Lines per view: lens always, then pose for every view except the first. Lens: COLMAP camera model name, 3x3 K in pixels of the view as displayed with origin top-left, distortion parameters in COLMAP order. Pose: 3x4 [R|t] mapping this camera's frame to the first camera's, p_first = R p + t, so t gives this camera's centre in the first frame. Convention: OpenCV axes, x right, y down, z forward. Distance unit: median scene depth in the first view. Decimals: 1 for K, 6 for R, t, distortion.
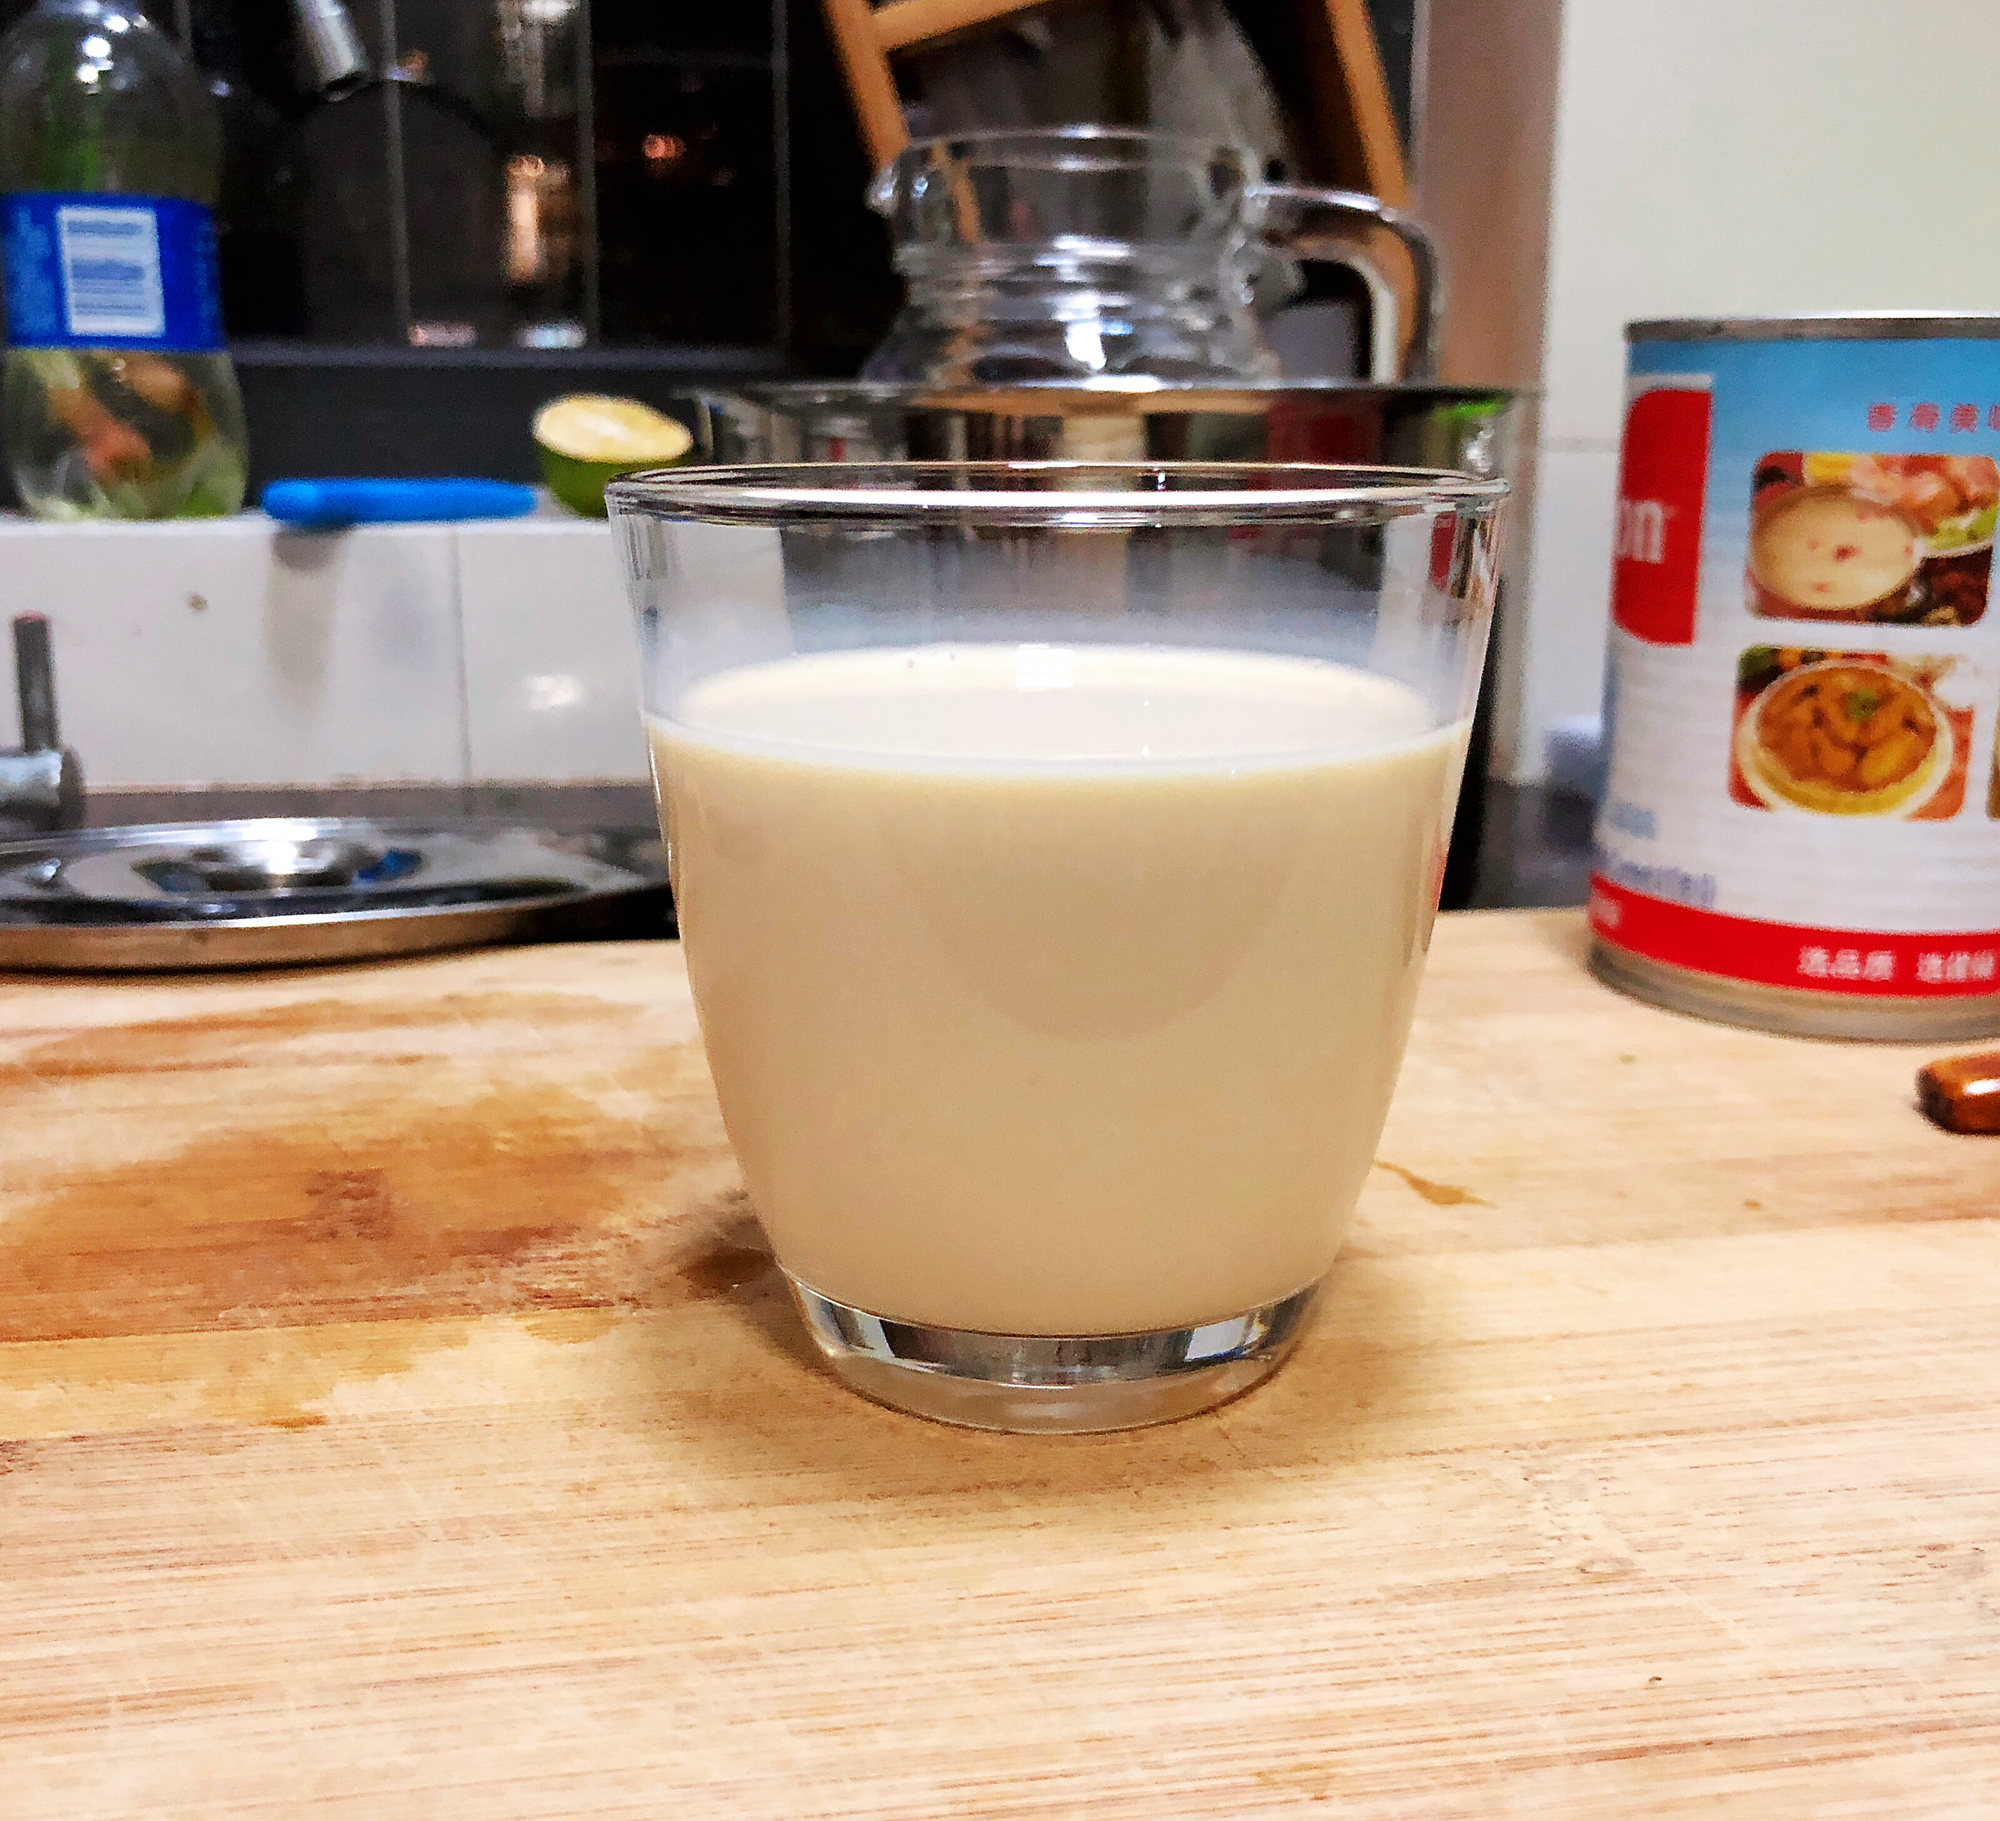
lens RADIAL K [[2156.3, 0, 1032.2], [0, 2156.3, 916.0], [0, 0, 1]] dist [-0.018324, 0.000000]
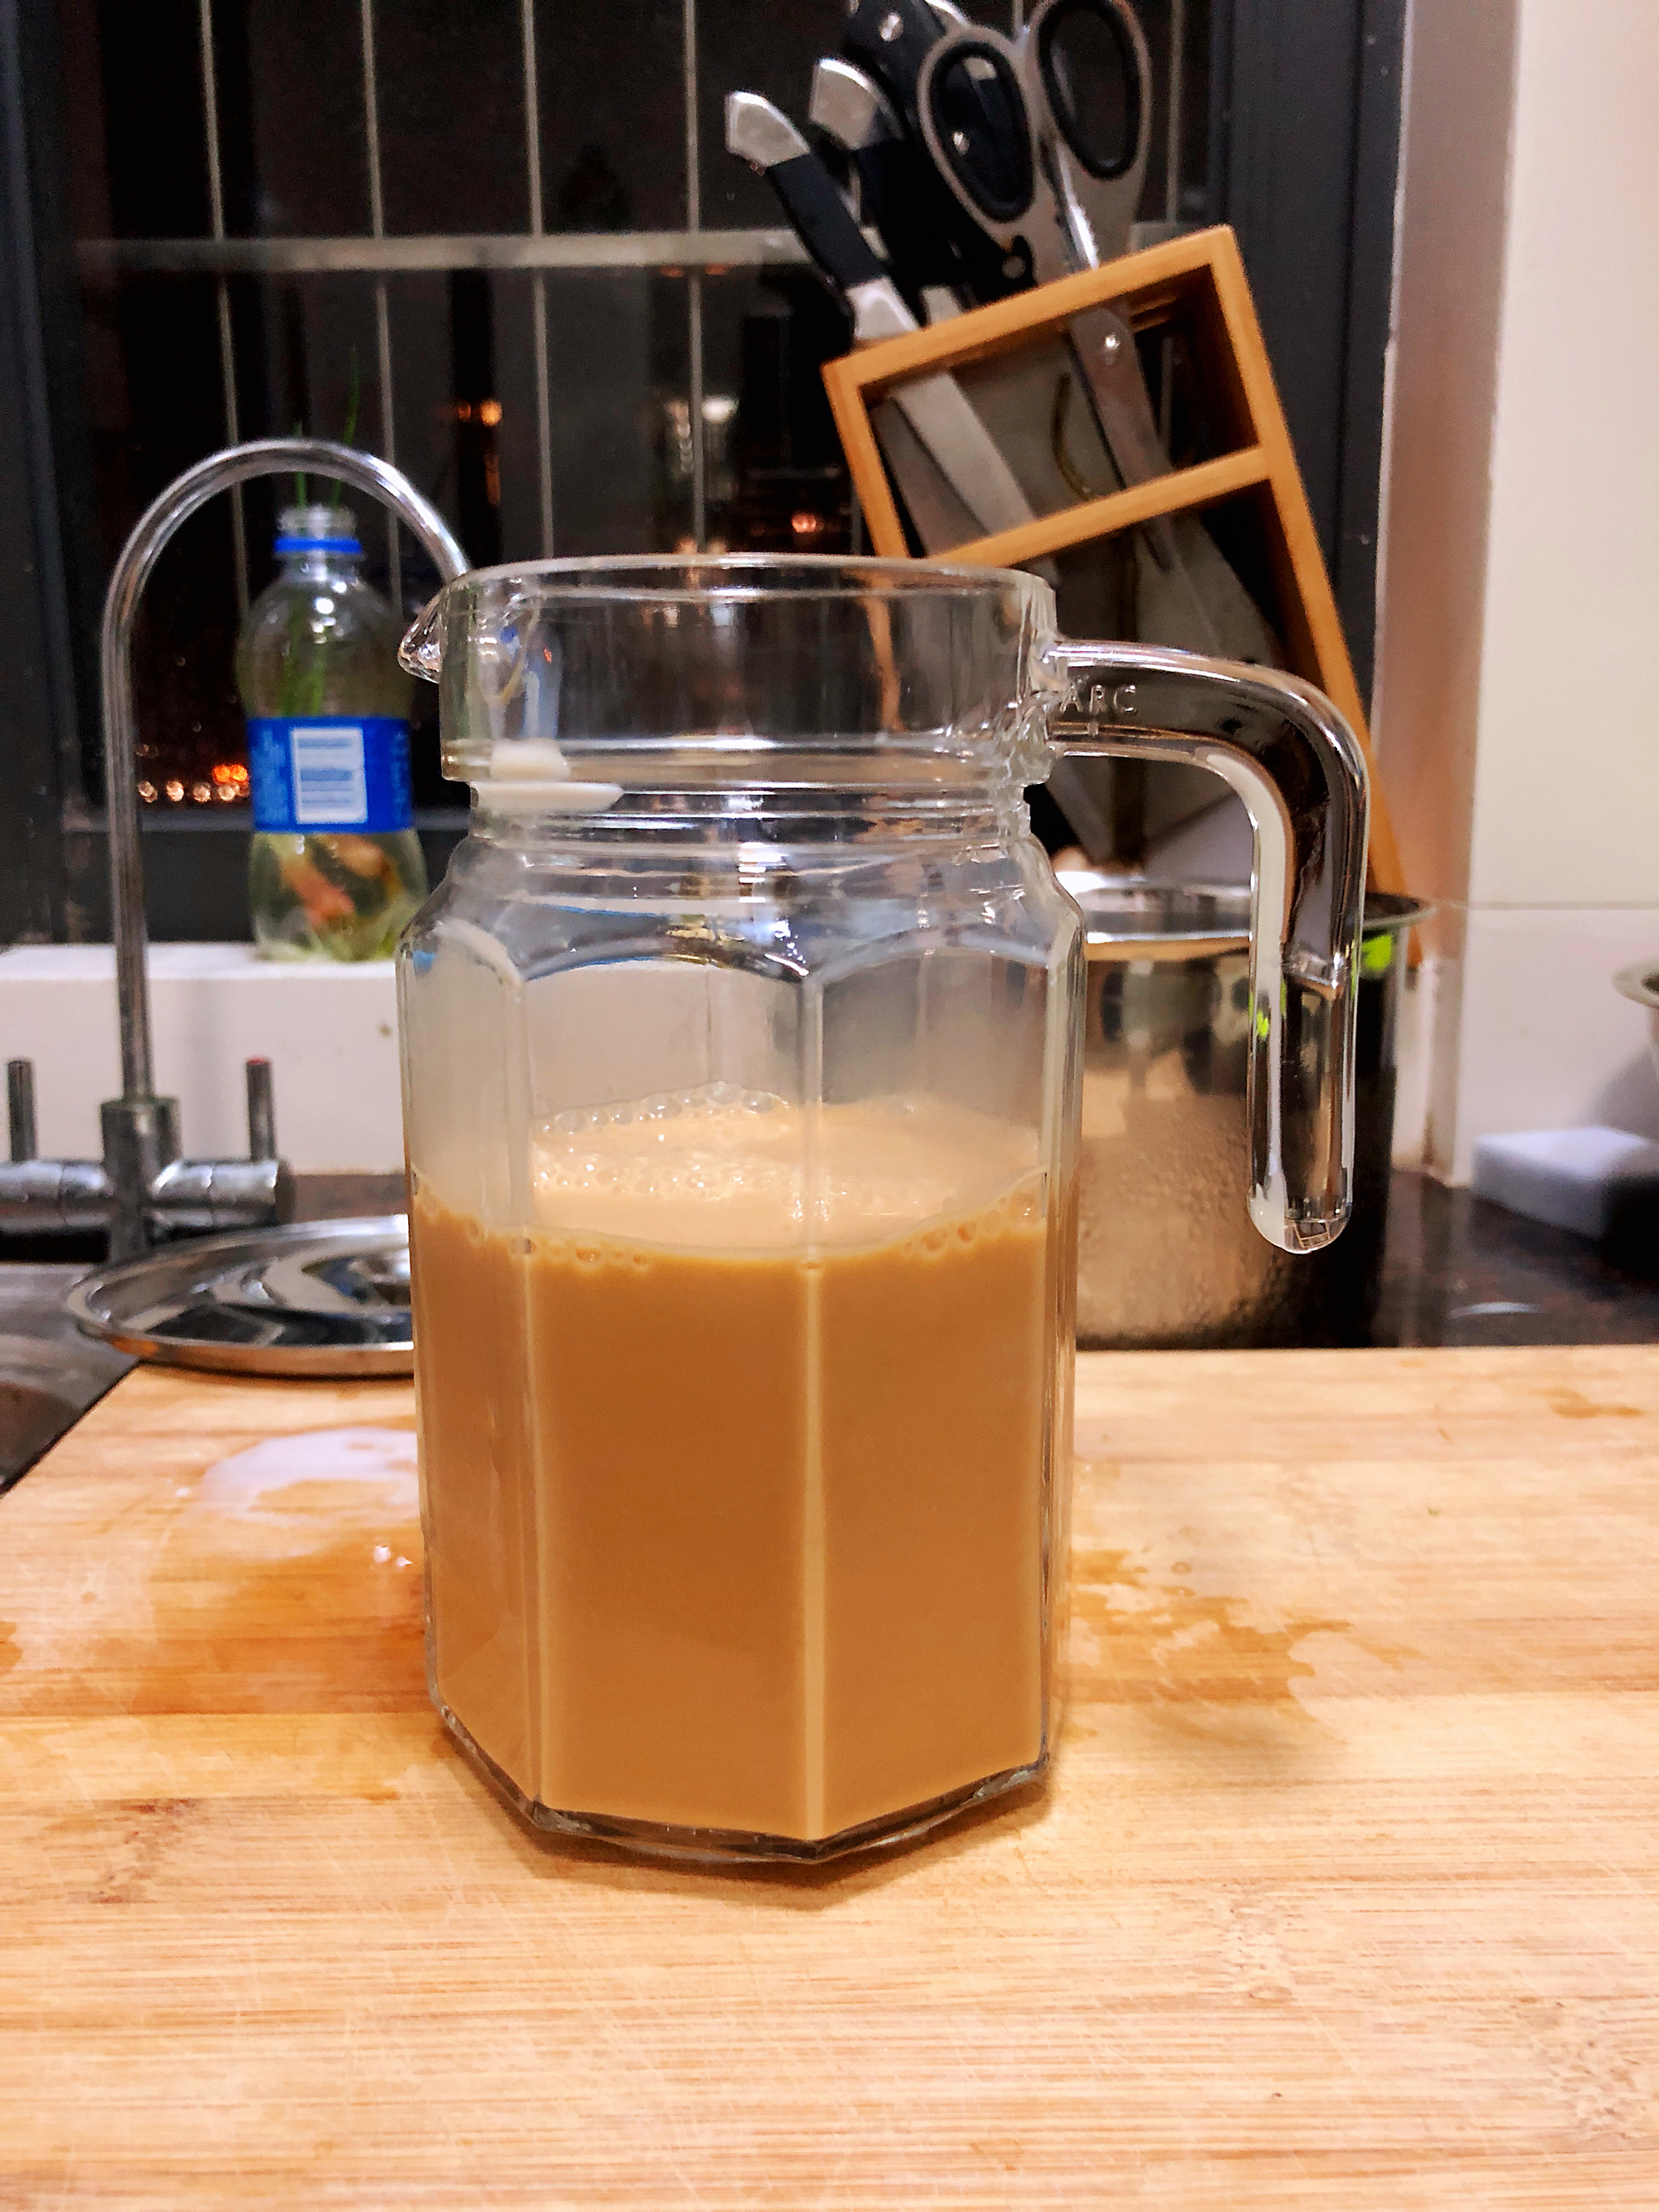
lens RADIAL K [[1878.0, 0, 825.4], [0, 1878.0, 1104.0], [0, 0, 1]] dist [0.006232, -0.007547]
pose [[0.987911, 0.016480, -0.154143, 0.151986], [-0.021983, 0.999178, -0.034066, -0.206193], [0.153455, 0.037043, 0.987461, -0.238550]]
